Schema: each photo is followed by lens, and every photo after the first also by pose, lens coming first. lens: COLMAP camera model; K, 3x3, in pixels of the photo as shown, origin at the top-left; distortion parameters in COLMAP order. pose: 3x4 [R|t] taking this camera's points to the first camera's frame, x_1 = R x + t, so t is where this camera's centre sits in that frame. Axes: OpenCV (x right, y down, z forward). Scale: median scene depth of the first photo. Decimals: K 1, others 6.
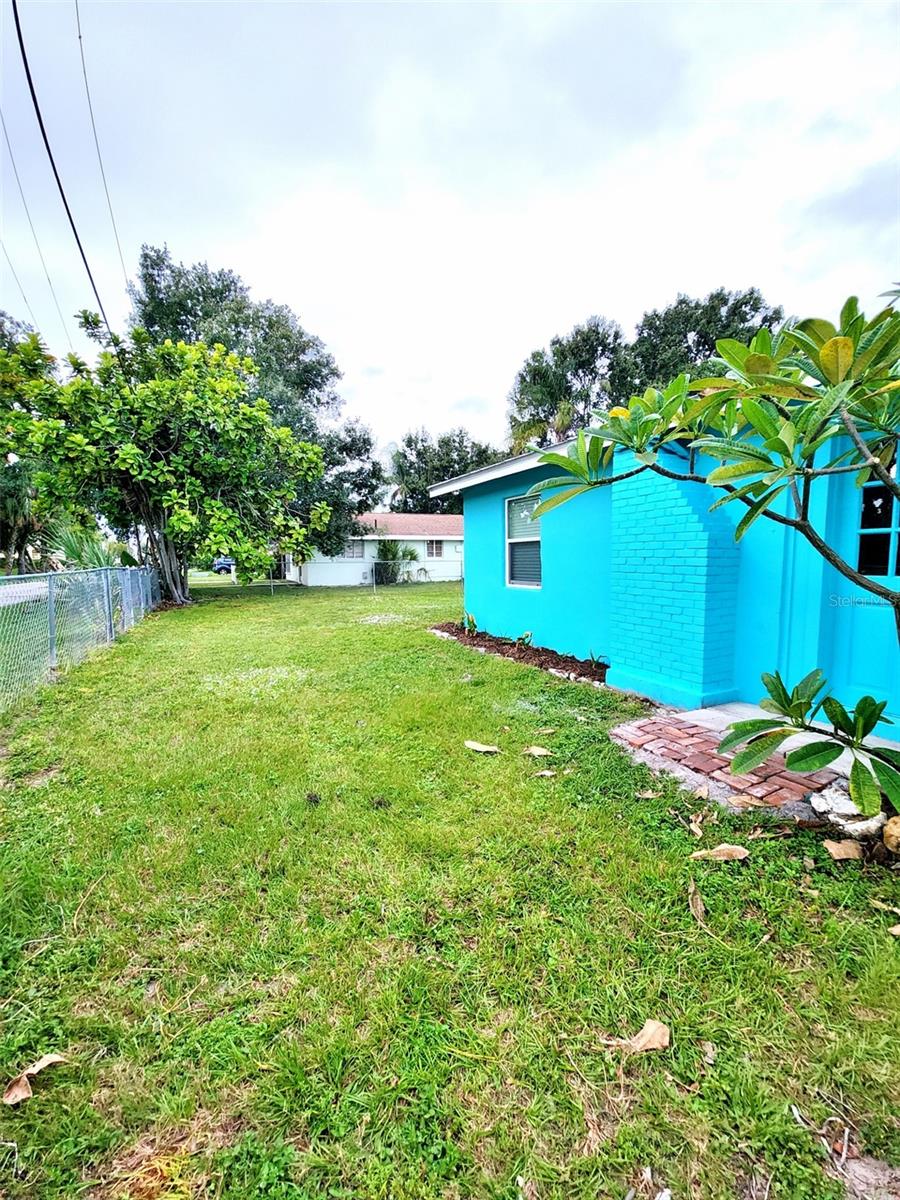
lens RADIAL K [[473.9, 0, 432.8], [0, 473.9, 592.6], [0, 0, 1]] dist [0.025030, -0.014129]
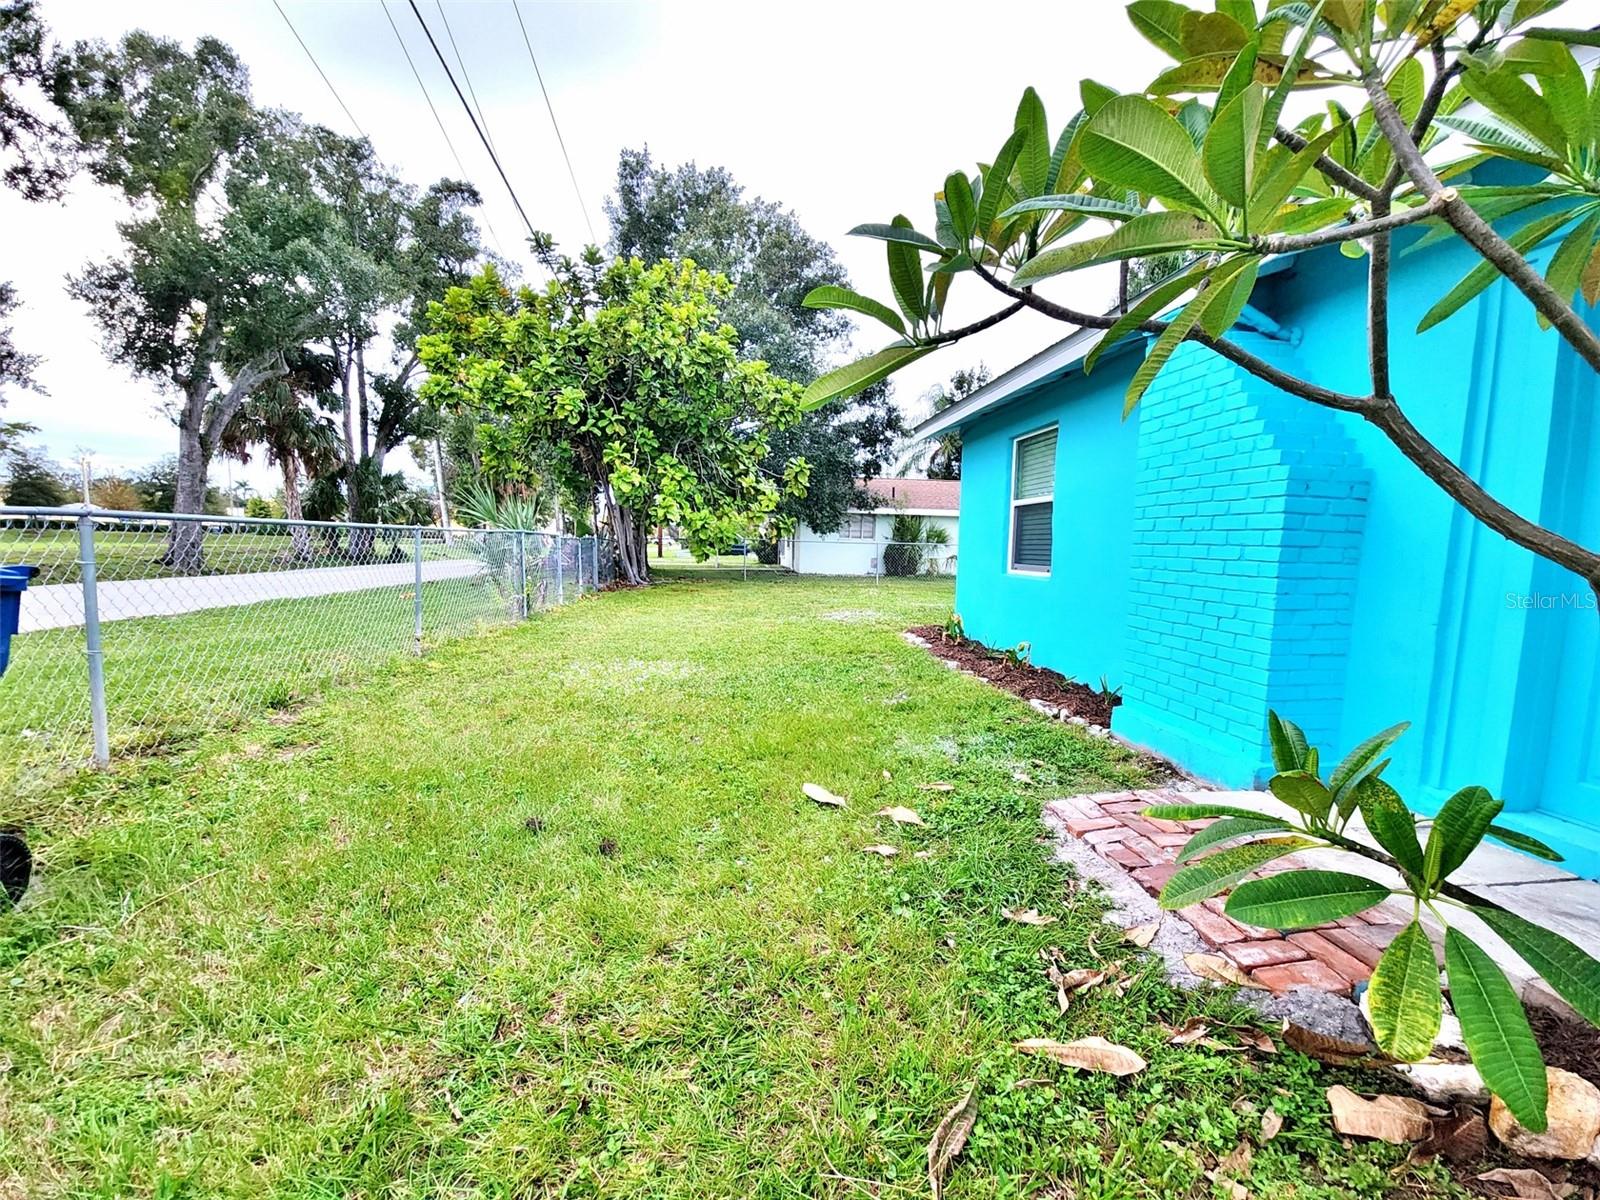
lens RADIAL K [[631.8, 0, 800.0], [0, 631.8, 600.0], [0, 0, 1]] dist [0.025030, -0.014129]
pose [[0.954109, 0.059102, -0.293568, 0.127907], [-0.054757, 0.998235, 0.023006, 0.017883], [0.294410, -0.005876, 0.955661, 0.071579]]
